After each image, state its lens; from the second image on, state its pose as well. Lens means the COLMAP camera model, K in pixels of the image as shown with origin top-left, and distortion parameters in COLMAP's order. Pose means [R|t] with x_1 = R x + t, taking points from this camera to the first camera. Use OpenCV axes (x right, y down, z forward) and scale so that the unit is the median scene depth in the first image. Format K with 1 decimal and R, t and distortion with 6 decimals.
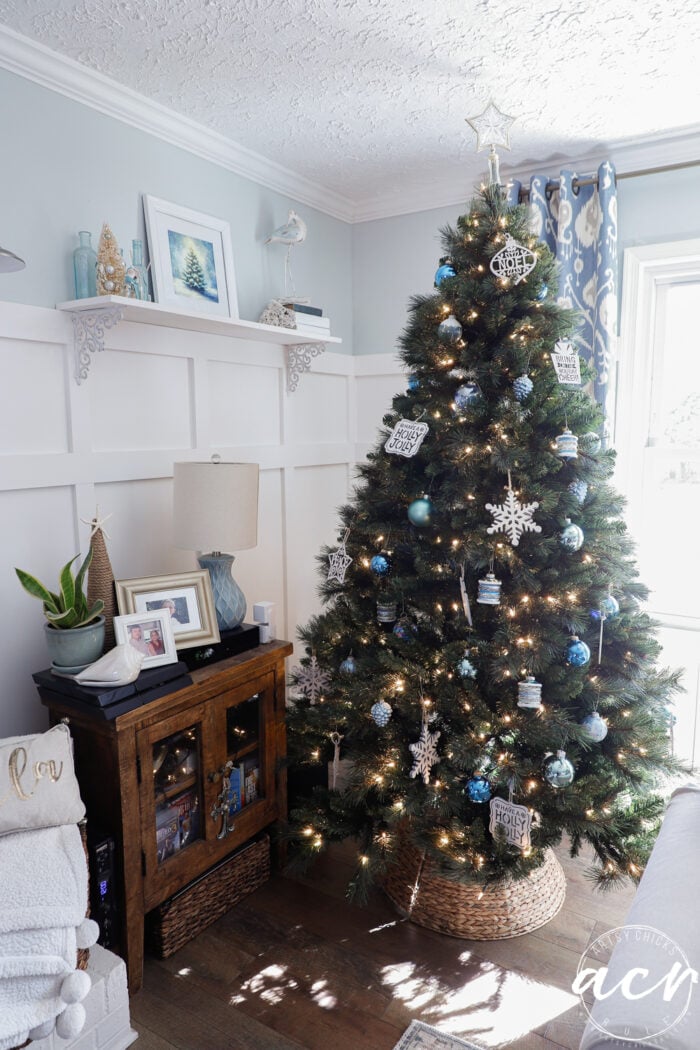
lens RADIAL K [[705.7, 0, 353.2], [0, 705.7, 528.0], [0, 0, 1]] dist [0.011725, 0.003156]
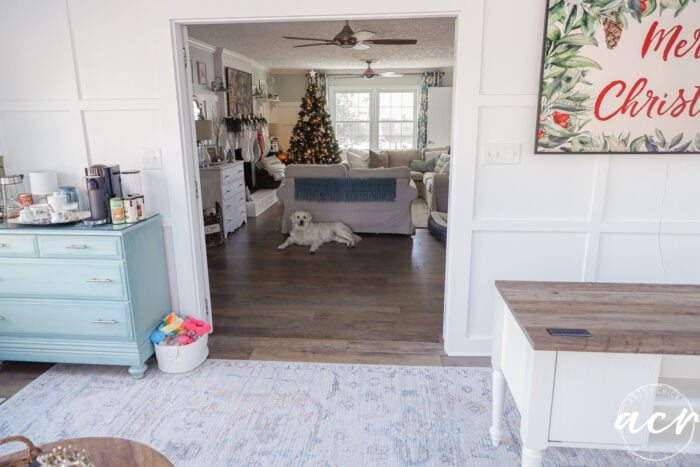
lens RADIAL K [[470.5, 0, 356.6], [0, 470.5, 224.3], [0, 0, 1]] dist [0.011725, 0.003156]
pose [[0.878249, -0.103058, 0.466966, -1.871890], [0.060302, 0.992574, 0.105645, 0.476953], [-0.474386, -0.064623, 0.877942, -3.618359]]
